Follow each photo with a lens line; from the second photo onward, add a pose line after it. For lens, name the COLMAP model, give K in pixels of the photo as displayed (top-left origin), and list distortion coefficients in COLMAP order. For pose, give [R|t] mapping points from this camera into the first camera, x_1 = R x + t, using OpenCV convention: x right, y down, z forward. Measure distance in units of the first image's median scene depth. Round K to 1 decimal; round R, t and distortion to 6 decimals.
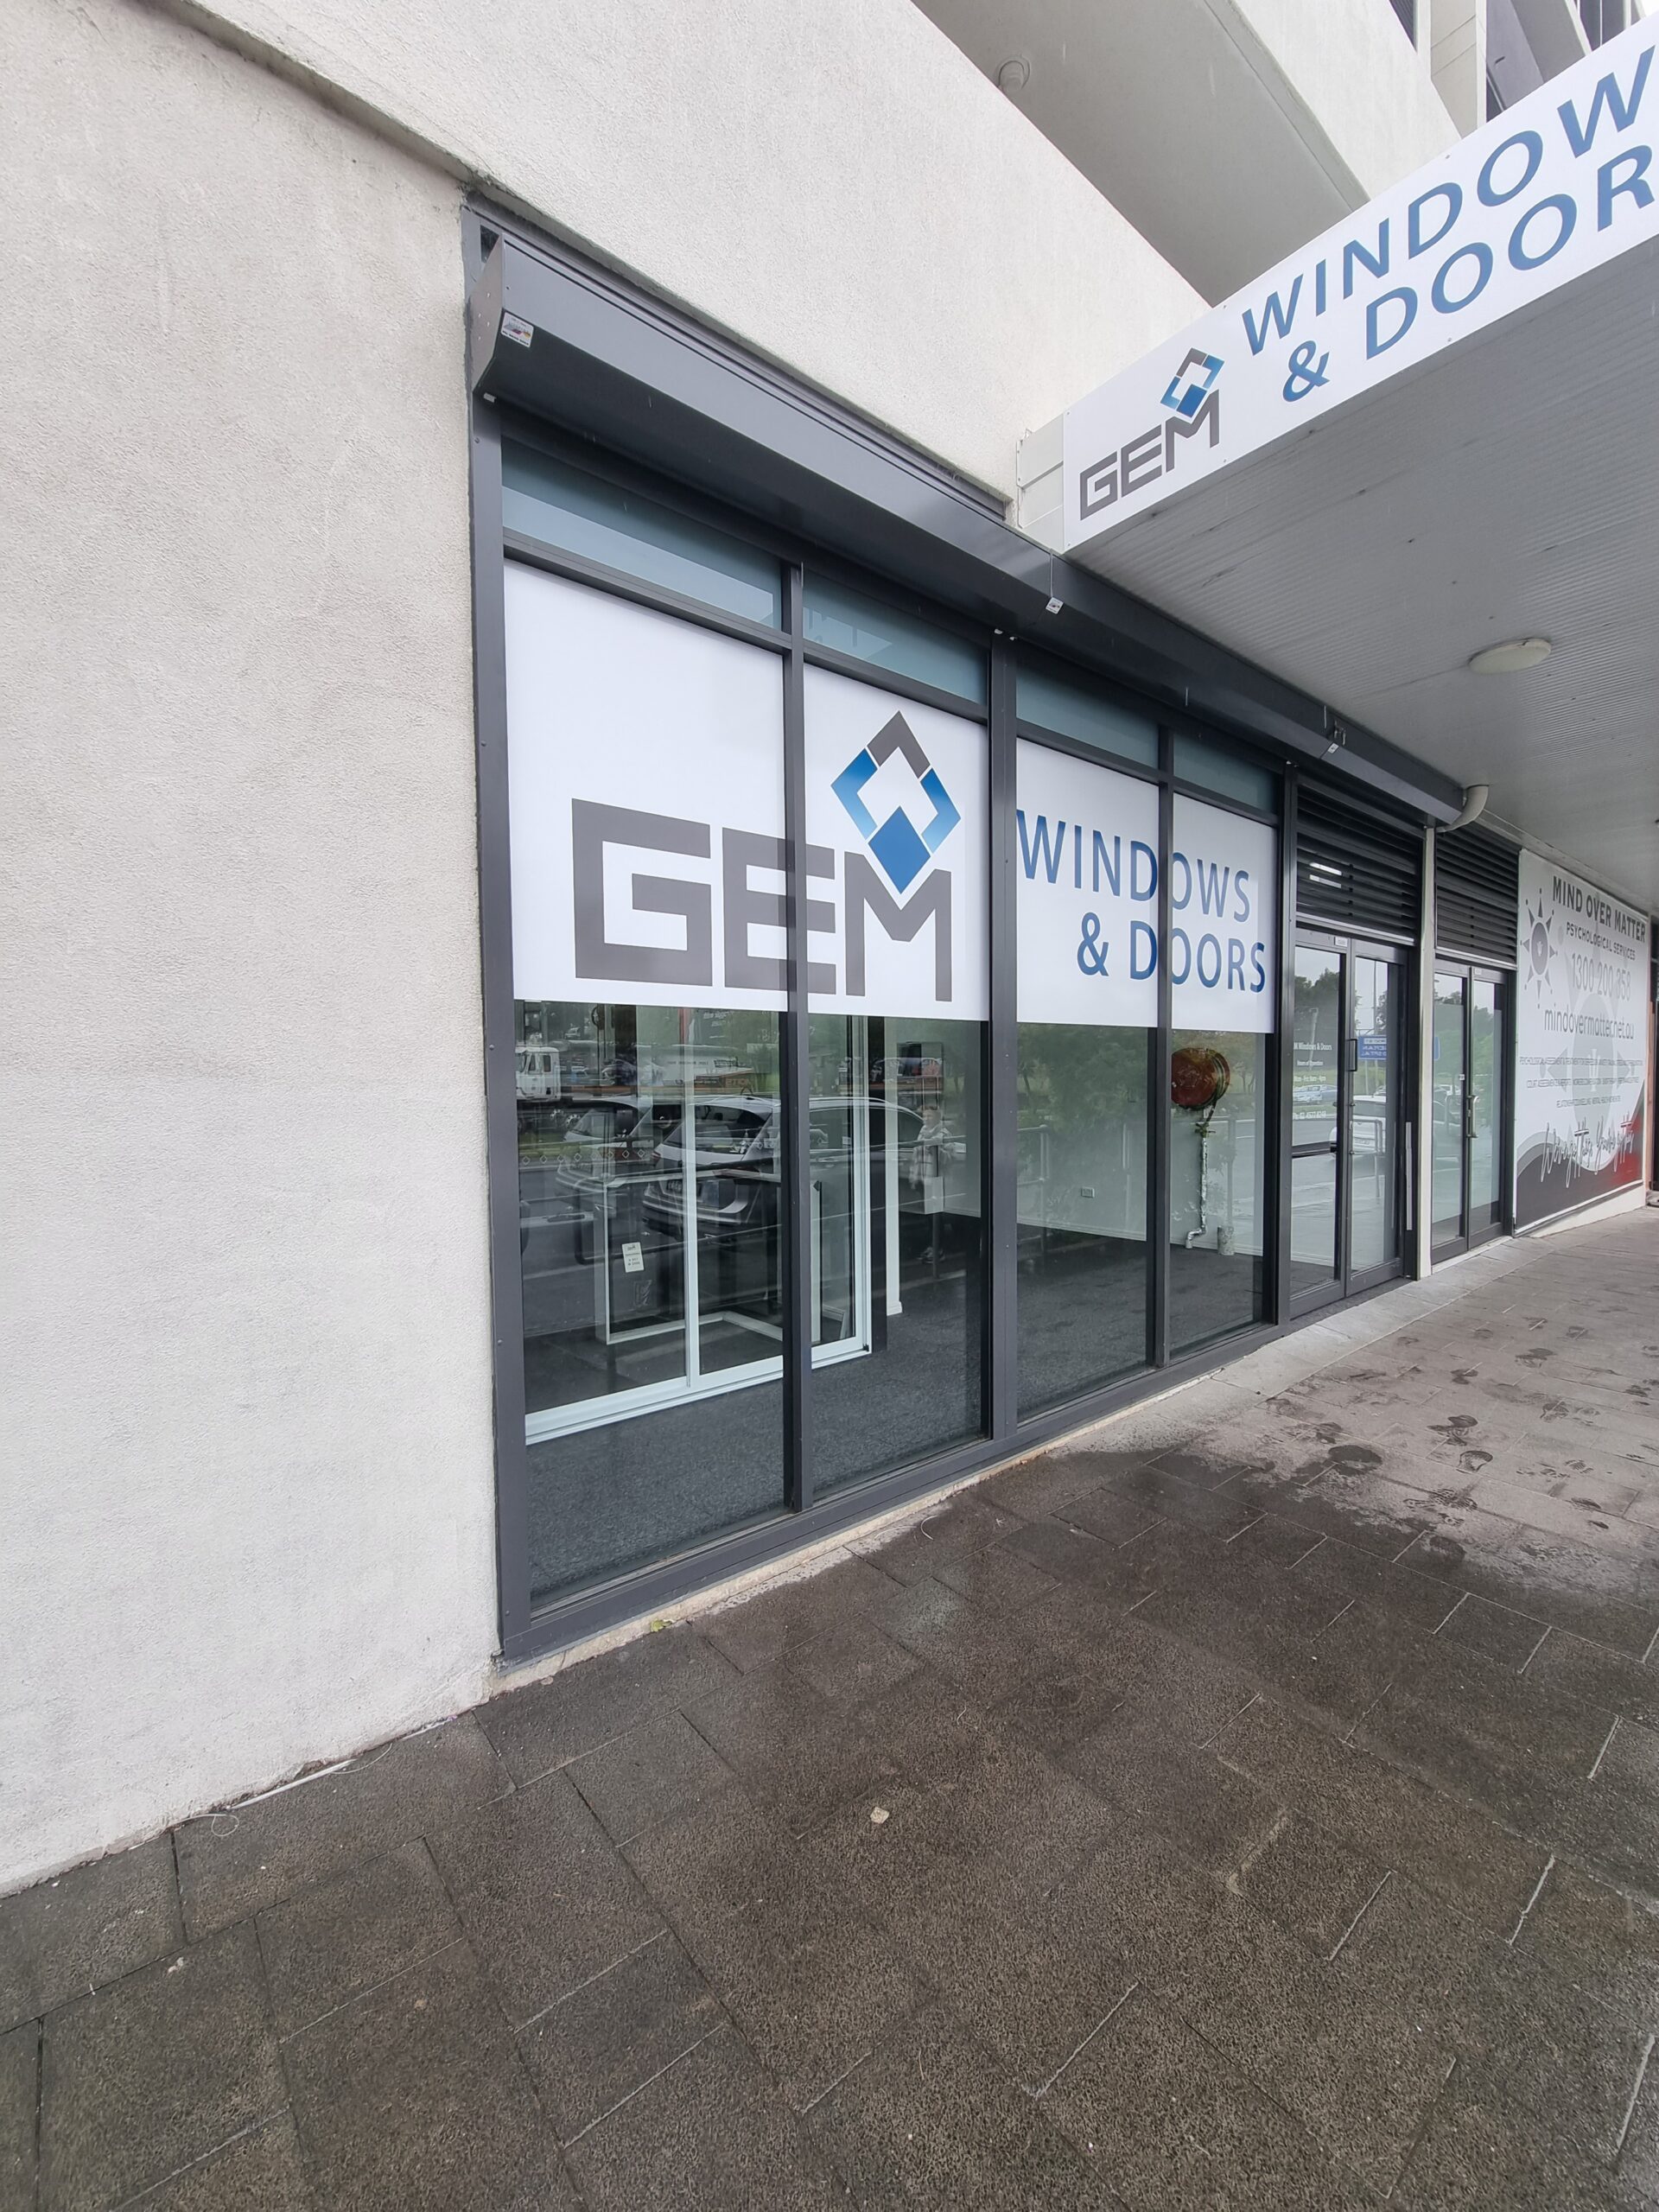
lens RADIAL K [[910.9, 0, 825.3], [0, 910.9, 1112.1], [0, 0, 1]] dist [-0.001280, 0.000037]
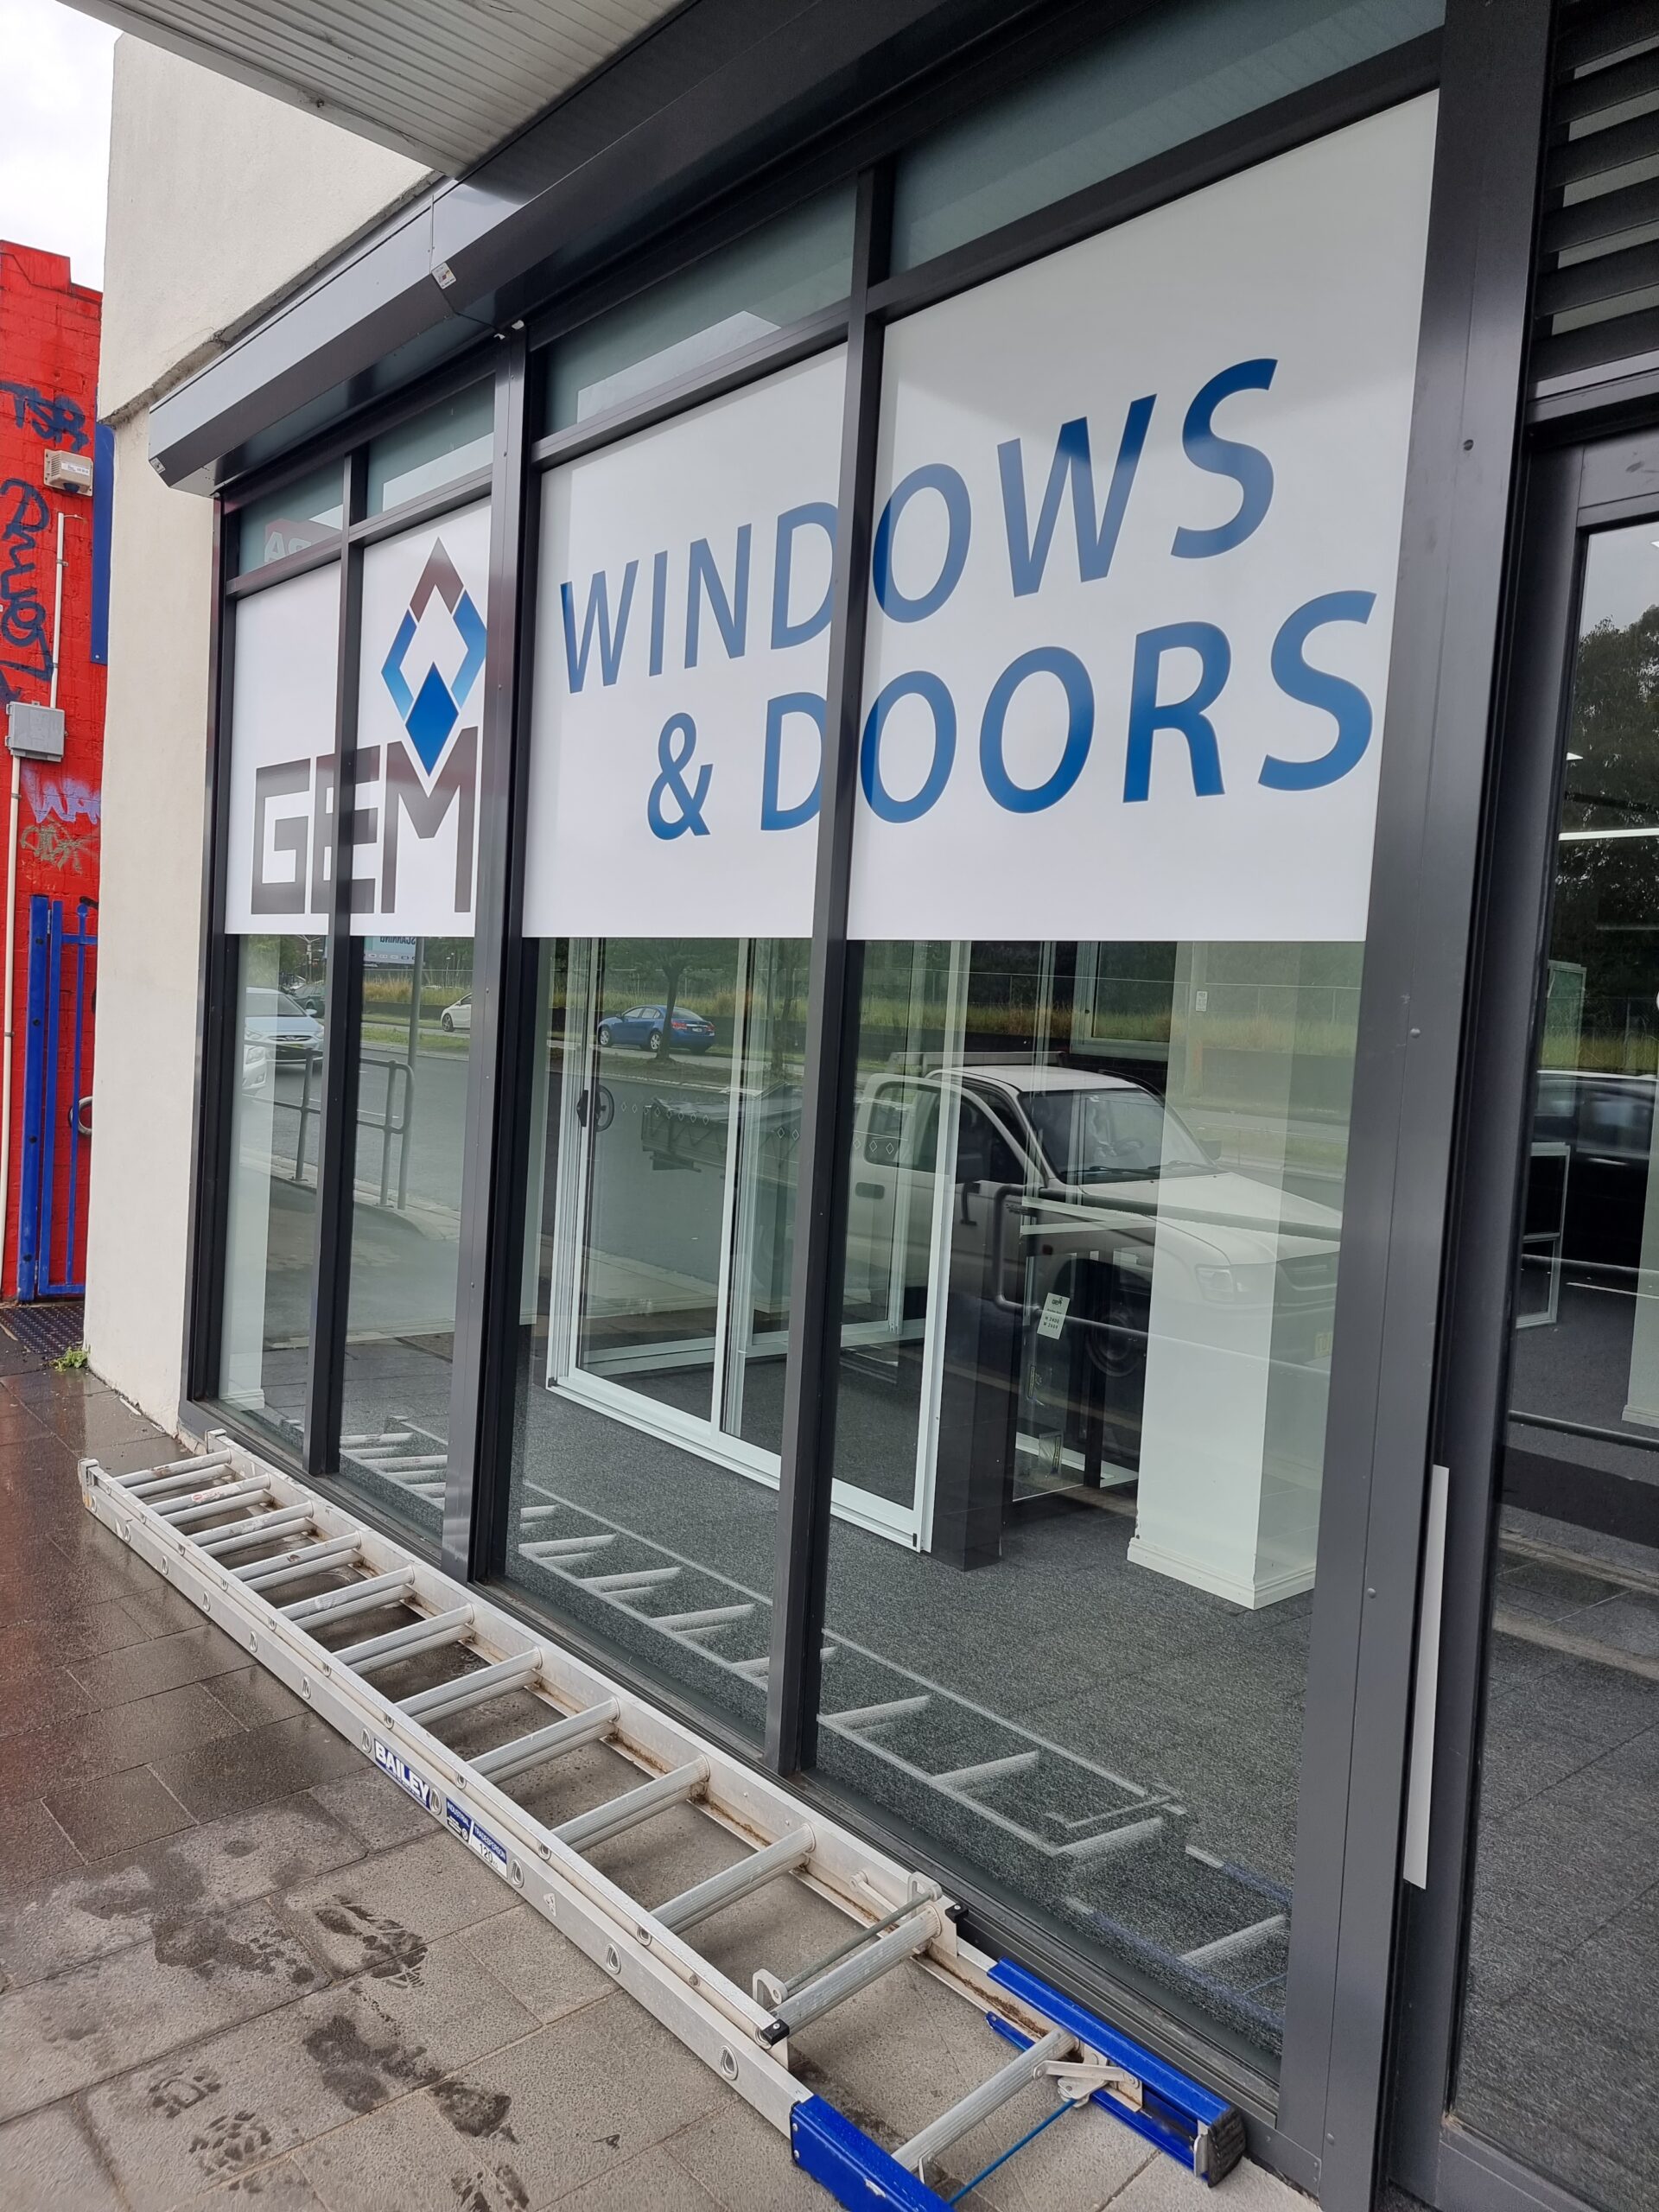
lens RADIAL K [[1516.1, 0, 816.4], [0, 1516.1, 1109.7], [0, 0, 1]] dist [0.100956, -0.093520]
pose [[0.029924, 0.071808, -0.996969, 1.407561], [-0.108102, 0.991798, 0.068191, -0.083647], [0.993689, 0.105734, 0.037442, 1.308521]]
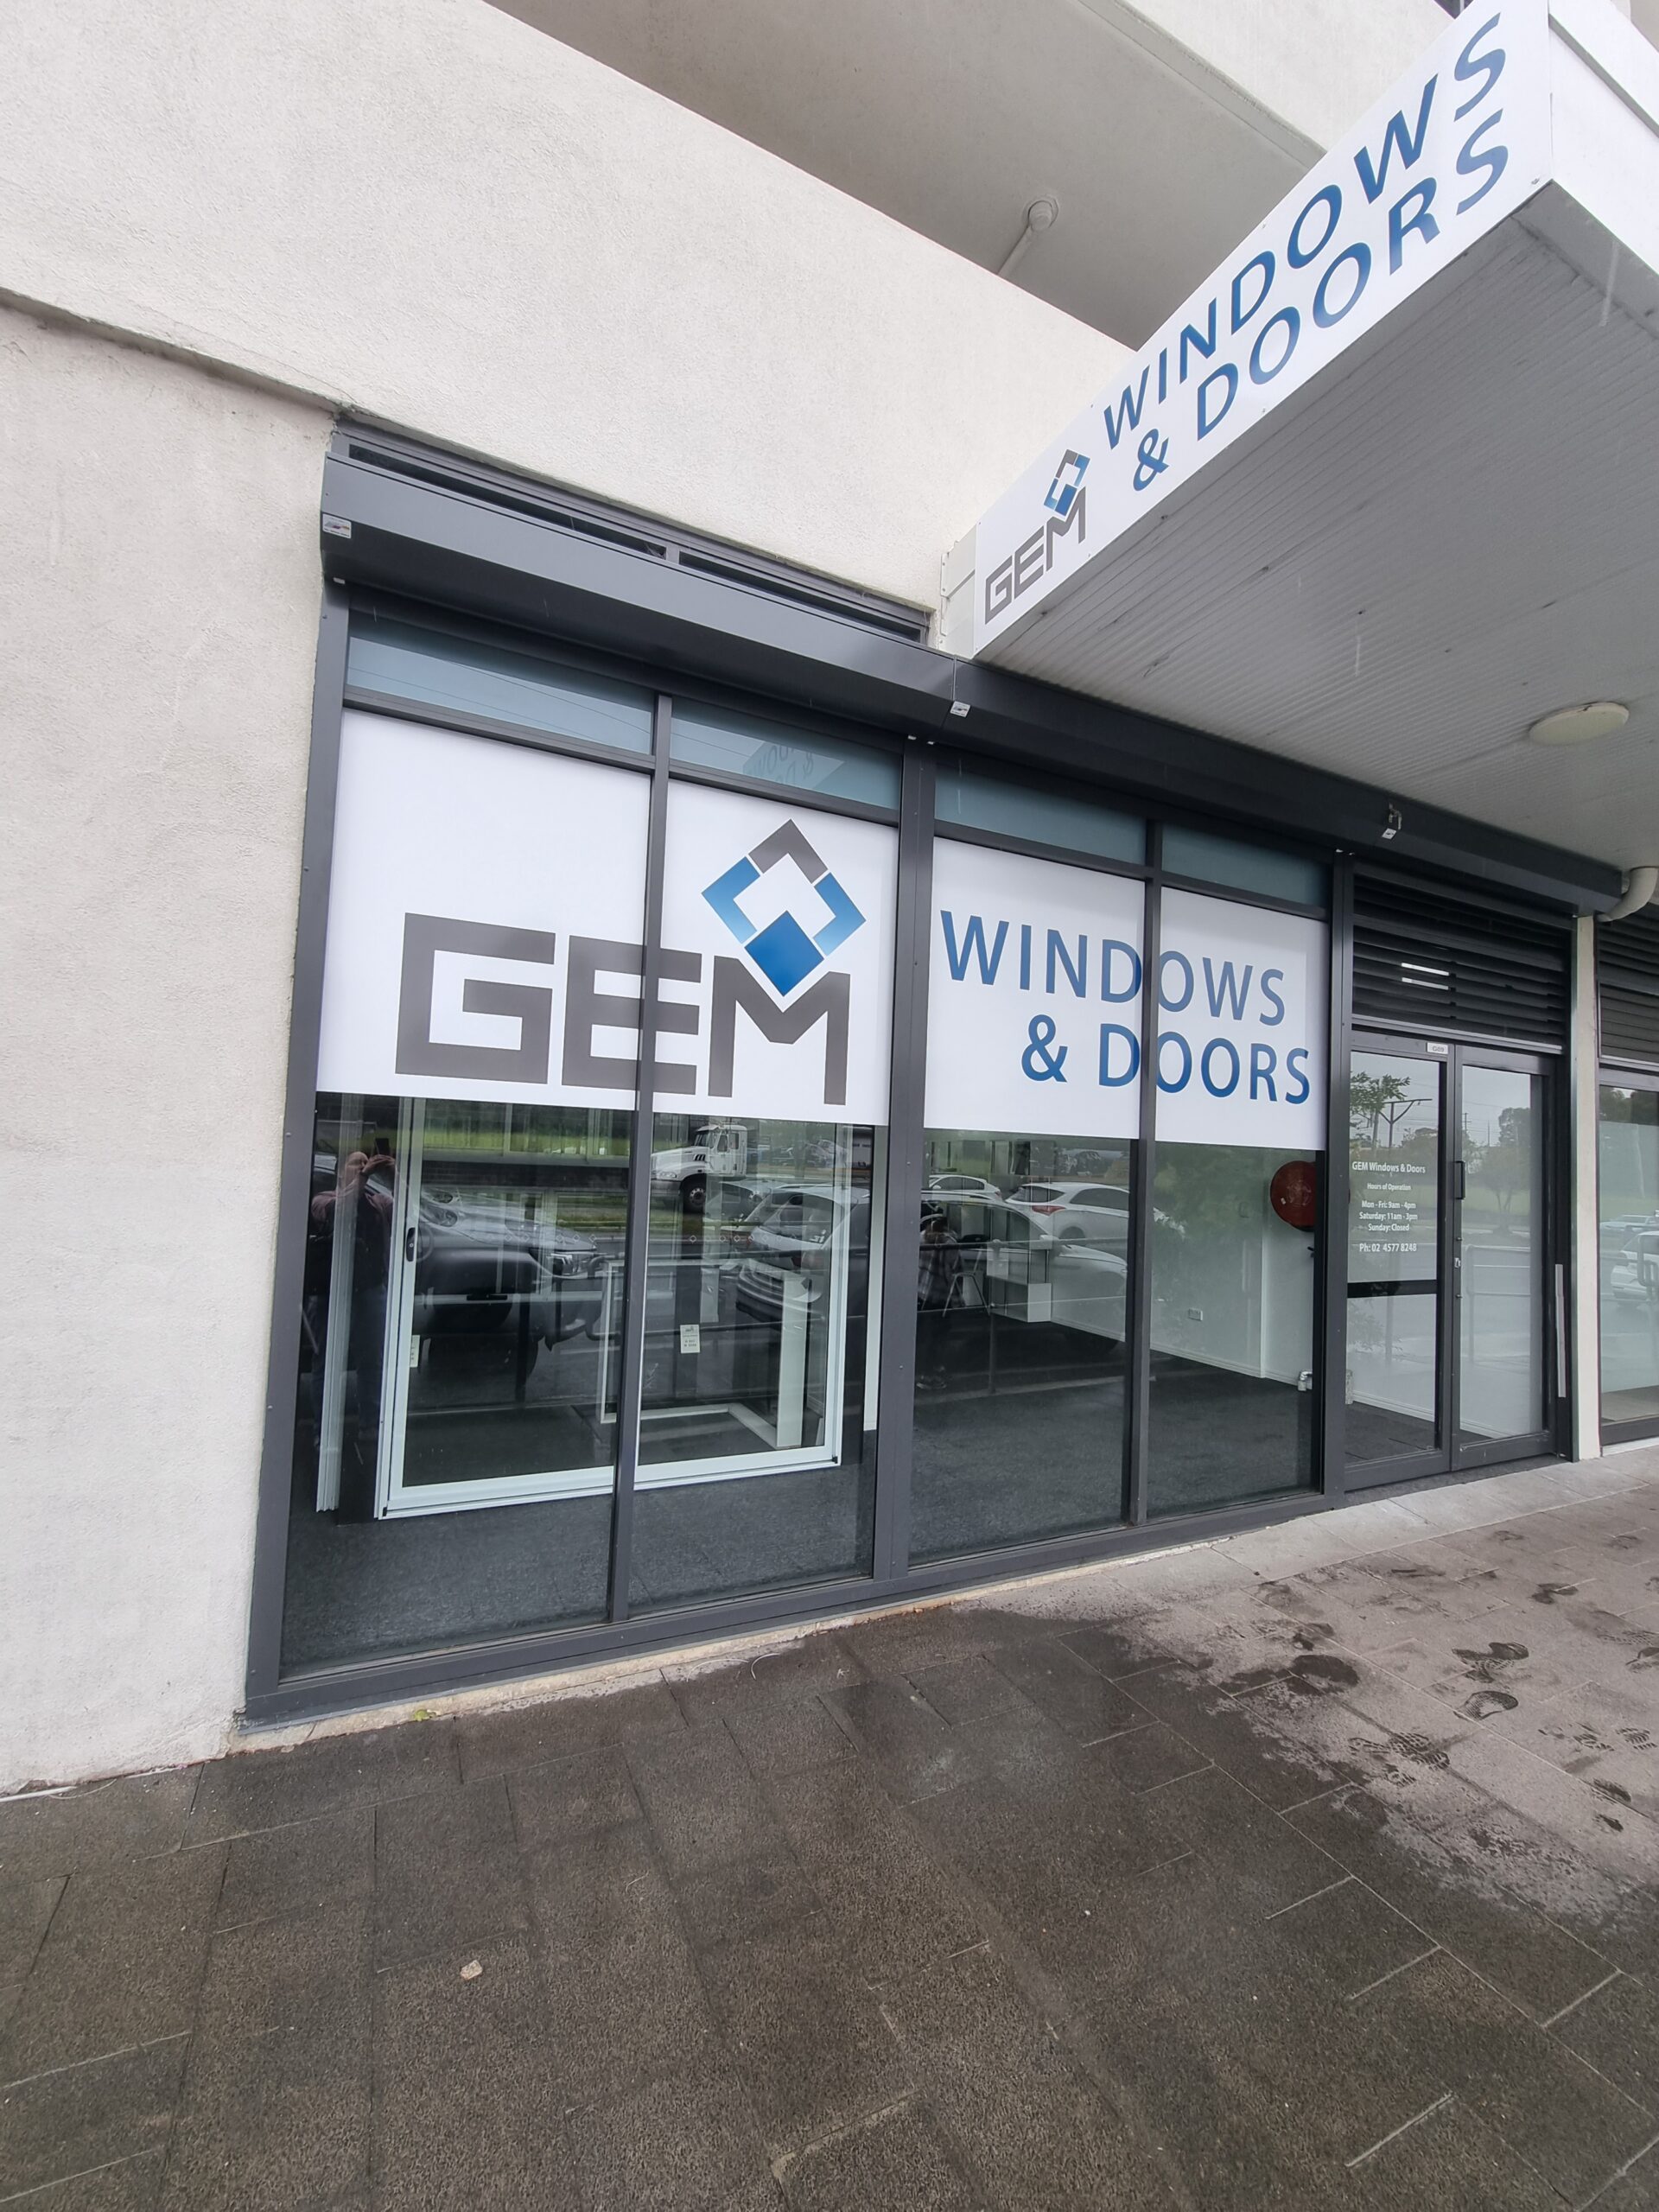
lens RADIAL K [[911.8, 0, 822.8], [0, 911.8, 1113.4], [0, 0, 1]] dist [-0.001595, -0.000205]
pose [[0.969835, 0.038518, -0.240699, 0.370299], [-0.060403, 0.994615, -0.084216, -0.030468], [0.236160, 0.096215, 0.966939, 0.056431]]
